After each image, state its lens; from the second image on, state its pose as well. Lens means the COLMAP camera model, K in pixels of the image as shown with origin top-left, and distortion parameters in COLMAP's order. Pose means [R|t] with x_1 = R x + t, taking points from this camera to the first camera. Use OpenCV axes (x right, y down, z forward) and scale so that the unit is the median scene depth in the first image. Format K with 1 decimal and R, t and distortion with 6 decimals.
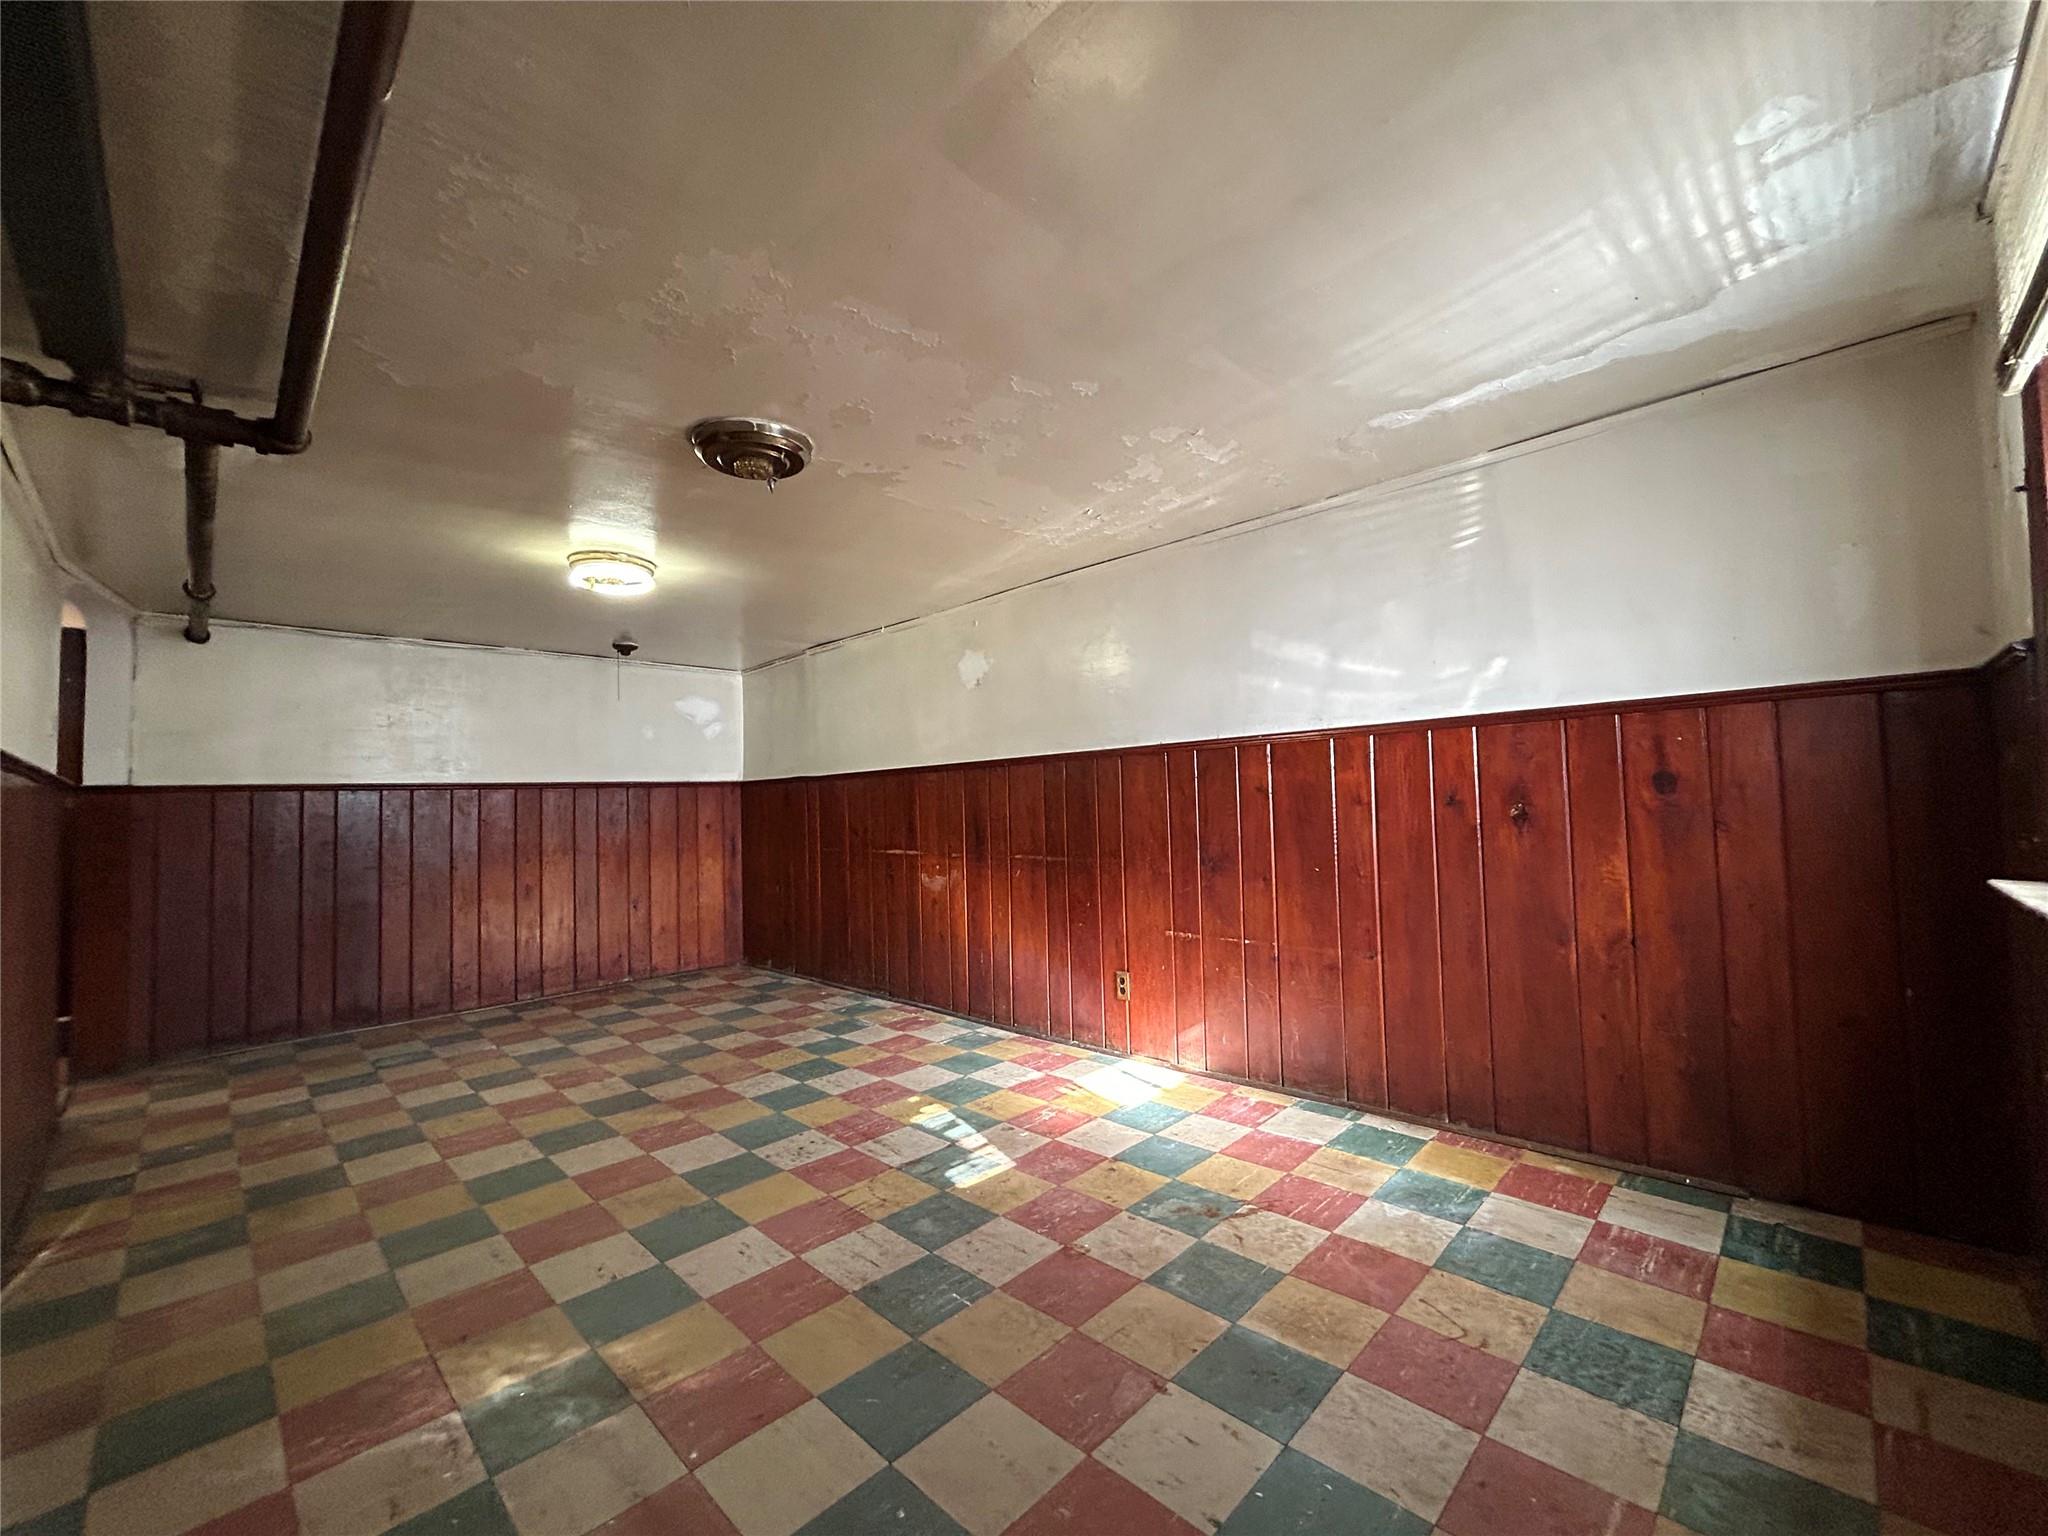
lens RADIAL K [[825.9, 0, 1023.3], [0, 825.9, 768.6], [0, 0, 1]] dist [-0.000026, -0.000649]
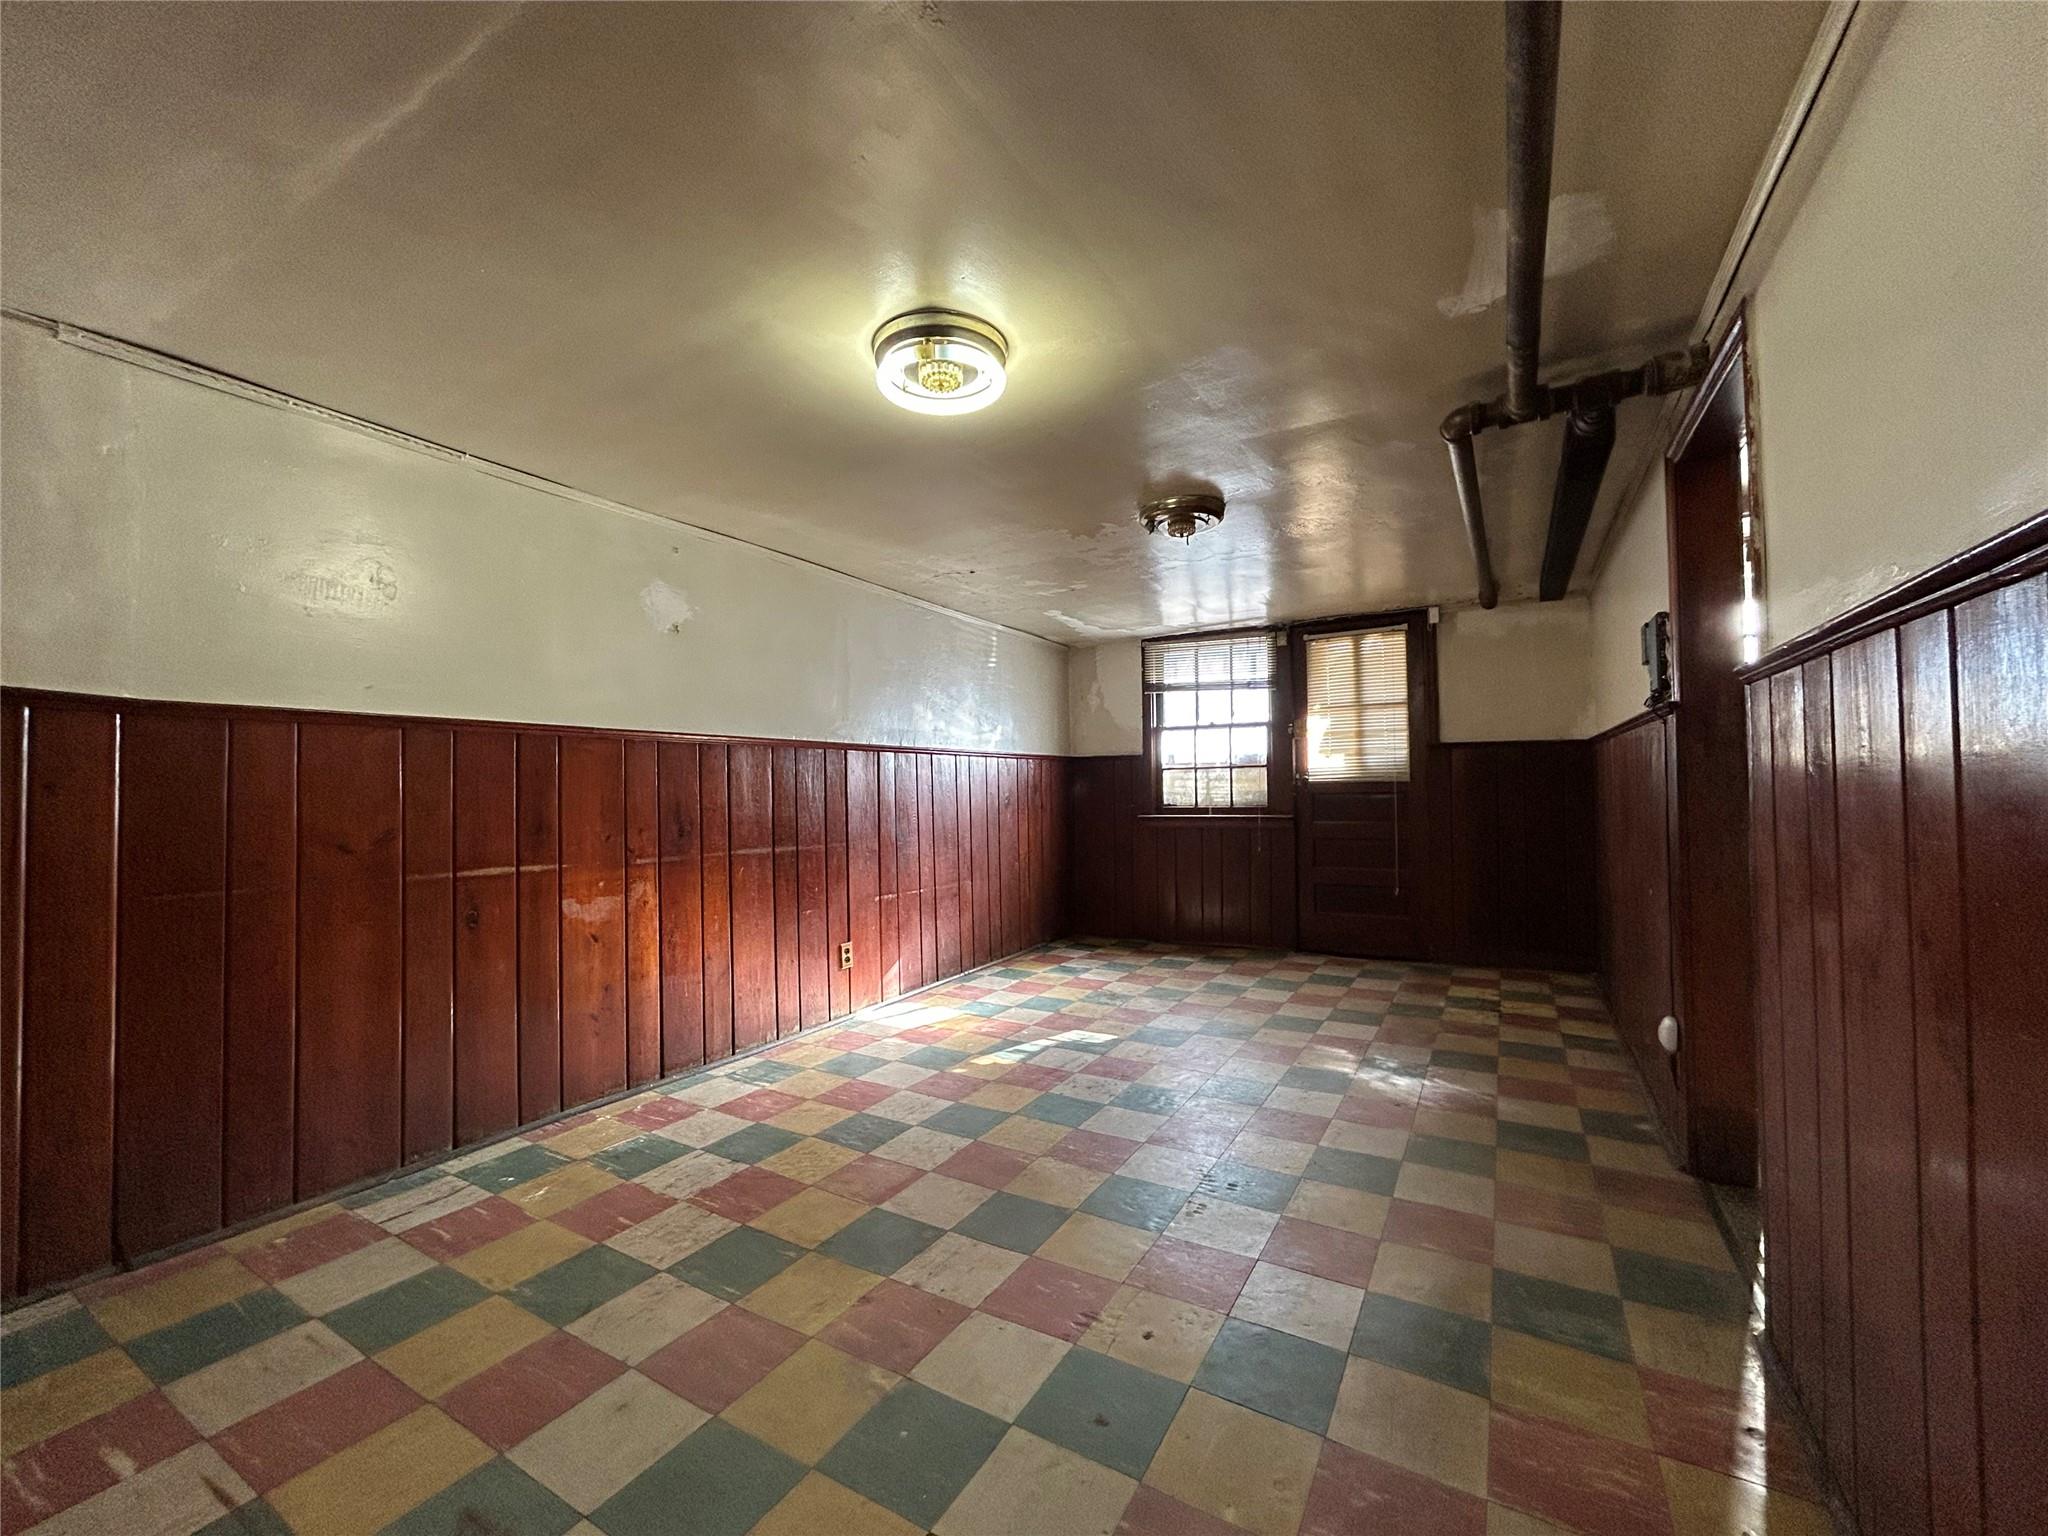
lens RADIAL K [[825.9, 0, 1023.3], [0, 825.9, 768.6], [0, 0, 1]] dist [-0.000026, -0.000649]
pose [[-0.247979, 0.065674, 0.966537, -1.089097], [-0.019787, 0.997148, -0.072830, 0.092788], [-0.968563, -0.037185, -0.245972, 1.109535]]
